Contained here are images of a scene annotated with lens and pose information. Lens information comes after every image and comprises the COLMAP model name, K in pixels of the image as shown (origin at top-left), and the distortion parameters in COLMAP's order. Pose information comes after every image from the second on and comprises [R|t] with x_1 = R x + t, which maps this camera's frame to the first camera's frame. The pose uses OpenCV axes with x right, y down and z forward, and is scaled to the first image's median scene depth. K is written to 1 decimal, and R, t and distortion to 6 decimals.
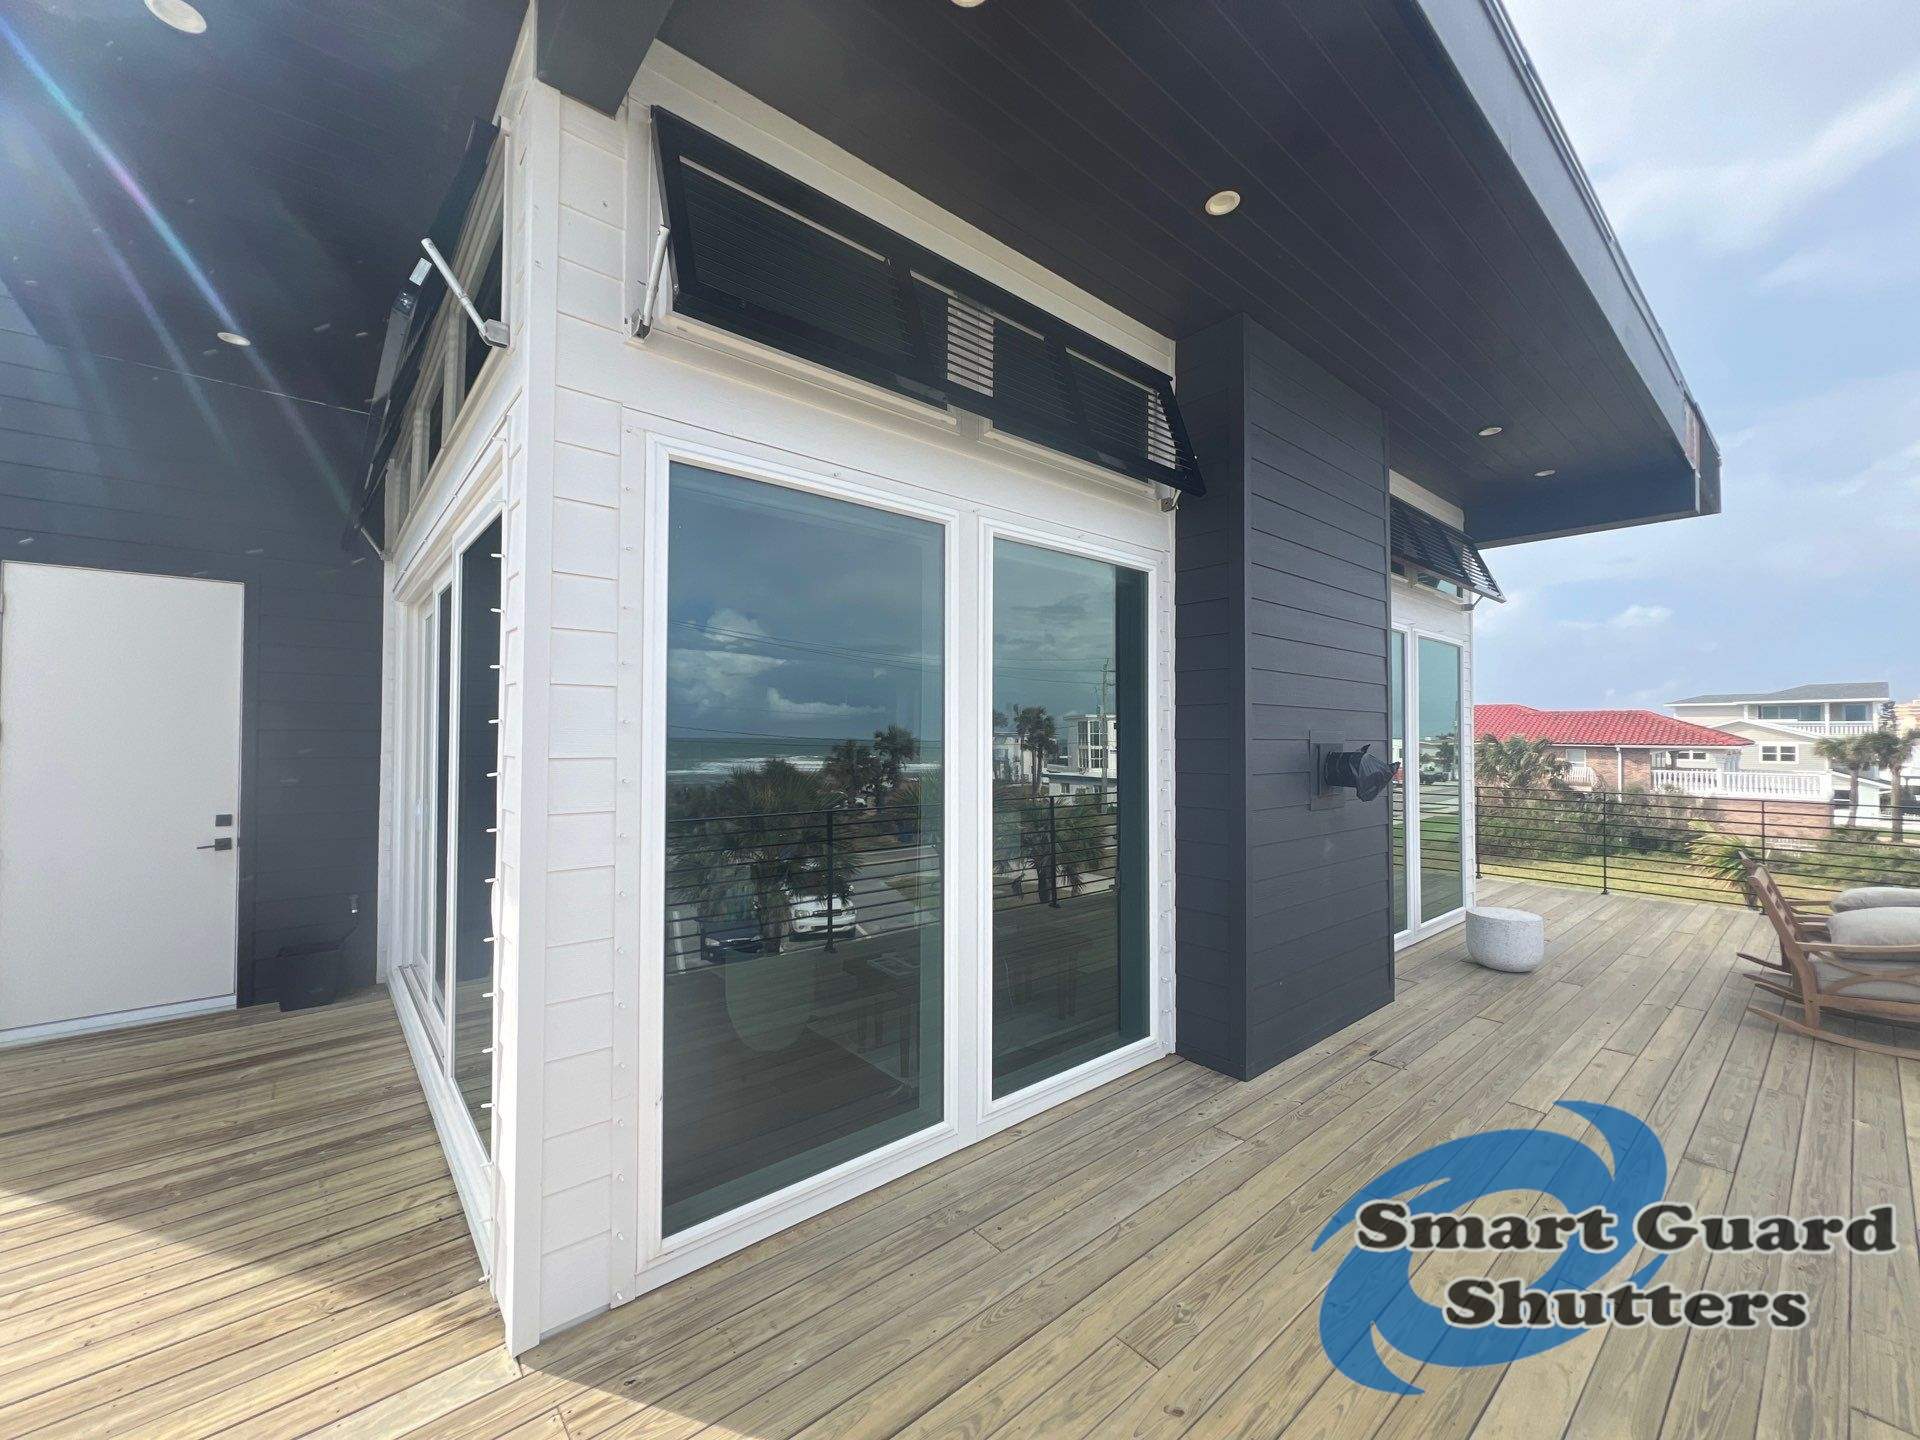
lens RADIAL K [[773.1, 0, 965.0], [0, 773.1, 717.8], [0, 0, 1]] dist [-0.000305, 0.000700]
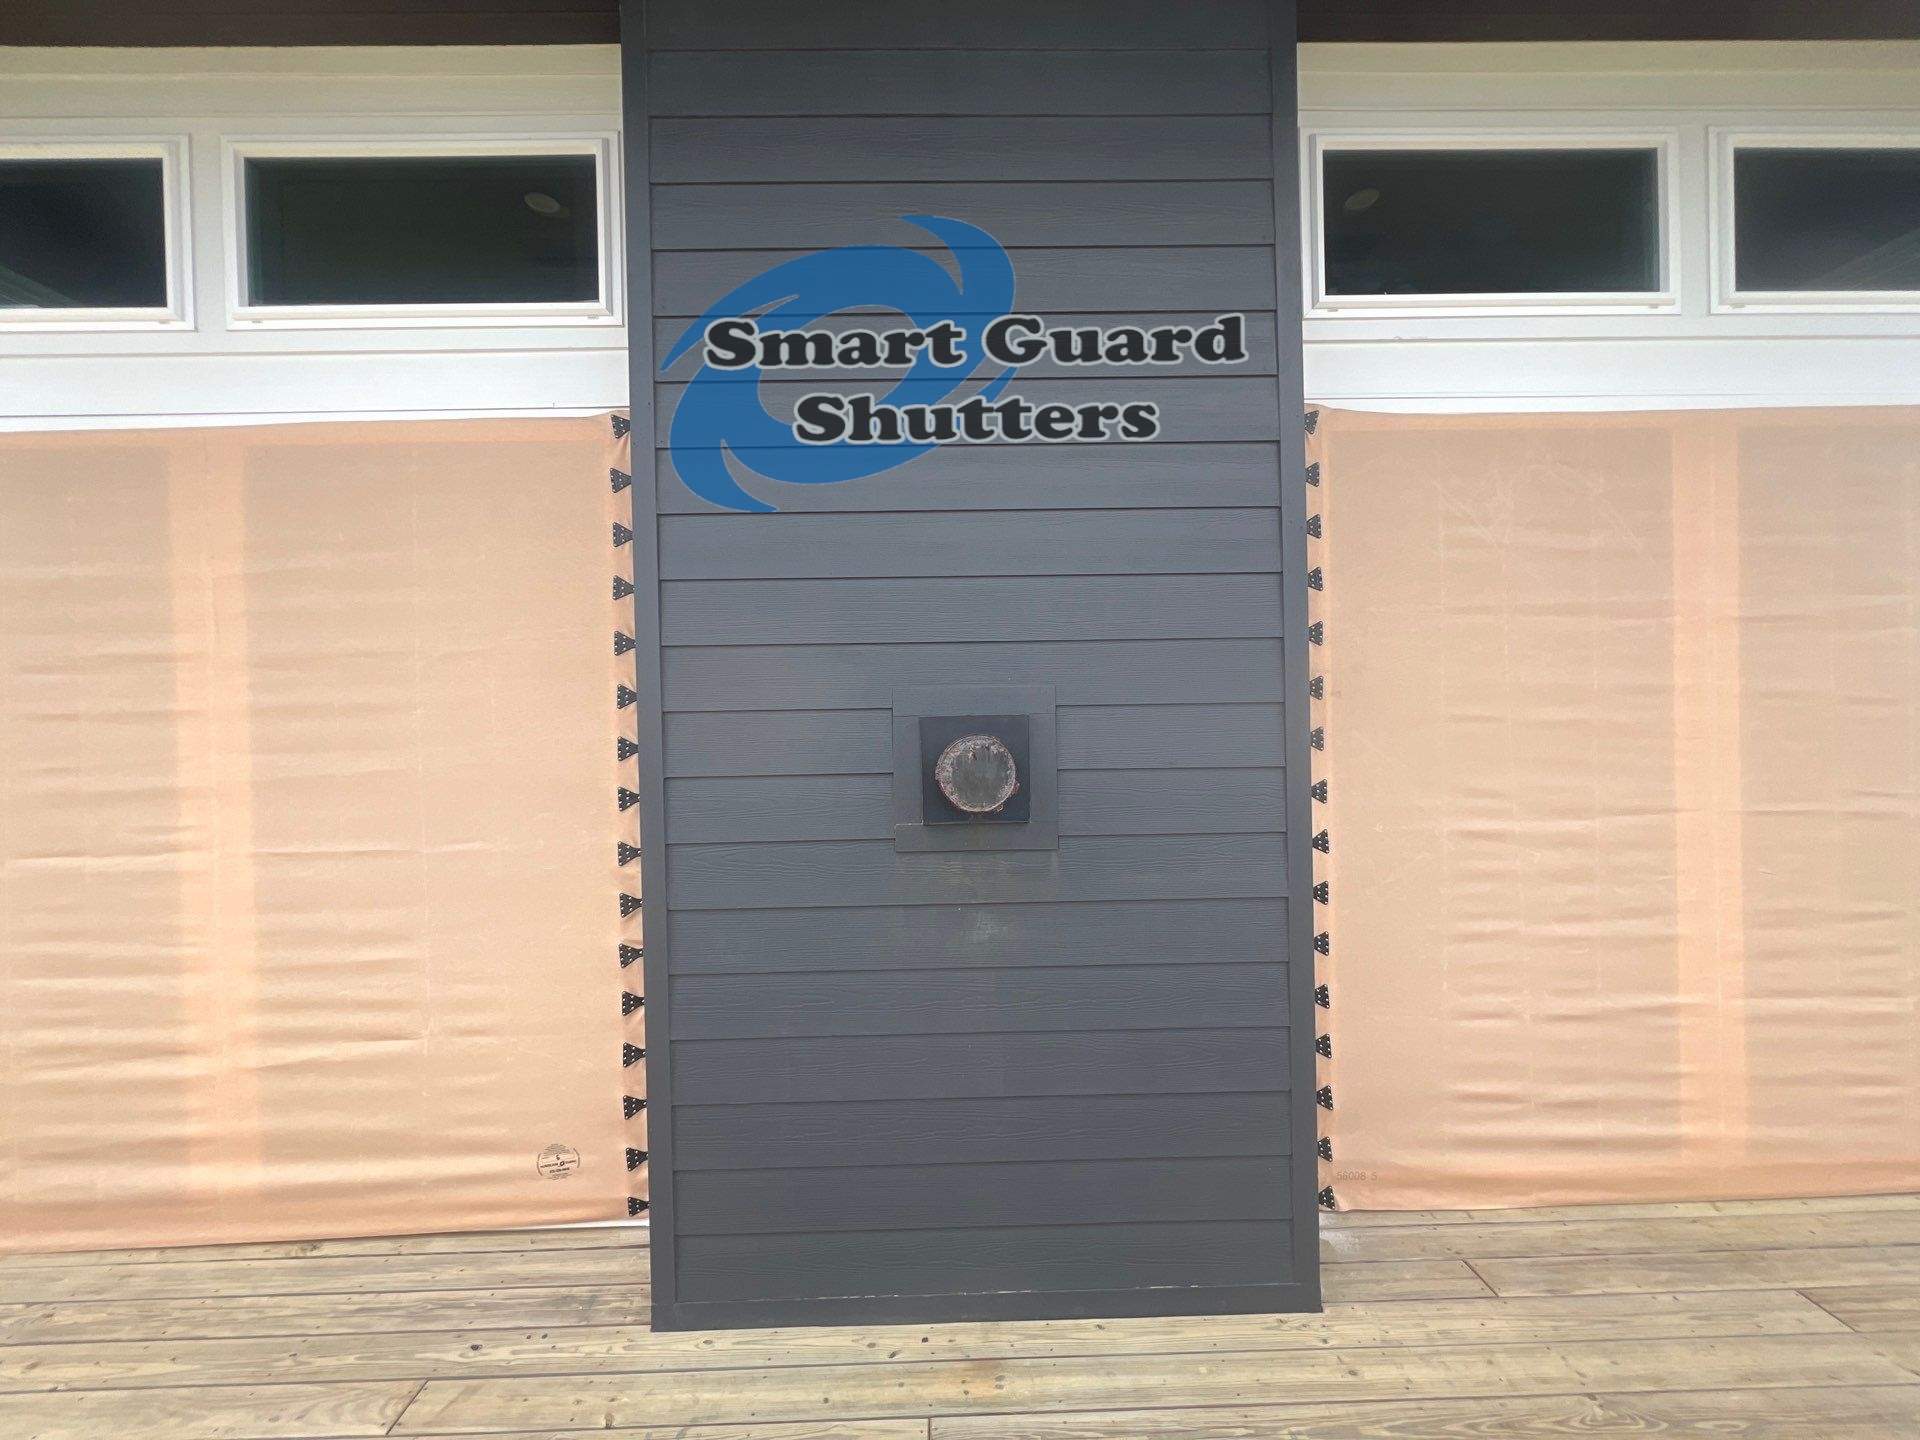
lens RADIAL K [[773.1, 0, 938.0], [0, 773.1, 718.5], [0, 0, 1]] dist [-0.000305, 0.000700]
pose [[0.765683, -0.014960, -0.643045, 1.029319], [0.039428, 0.998941, 0.023709, 0.031435], [0.642009, -0.043508, 0.765462, 0.845732]]
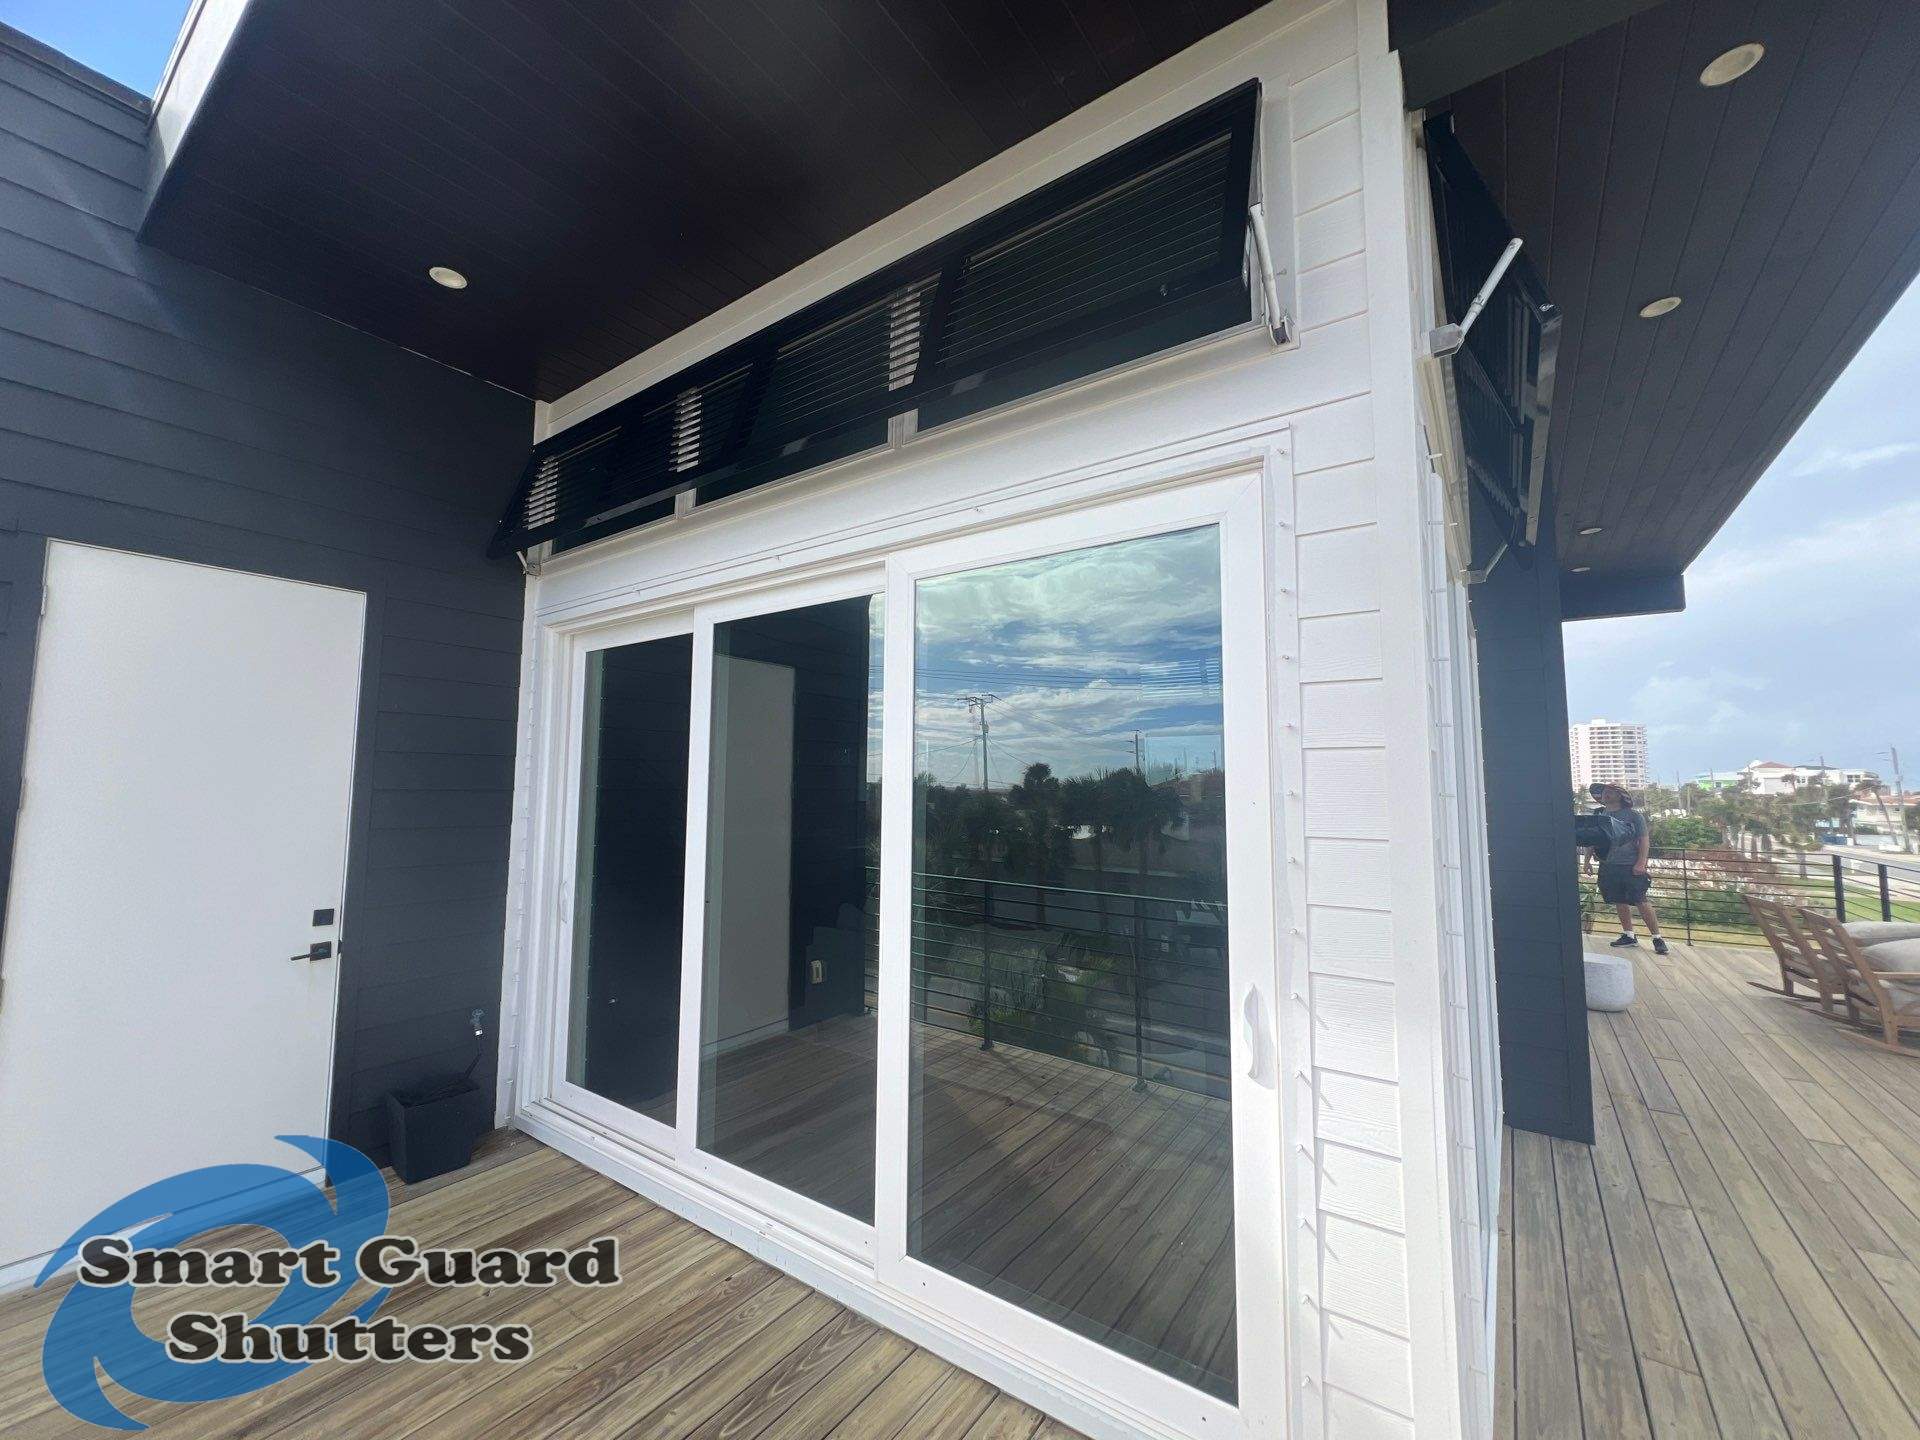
lens RADIAL K [[773.1, 0, 961.1], [0, 773.1, 716.7], [0, 0, 1]] dist [-0.000305, 0.000700]
pose [[0.970140, 0.025238, 0.241230, -0.811314], [-0.008740, 0.997563, -0.069216, -0.011791], [-0.242389, 0.065041, 0.967996, 0.217126]]
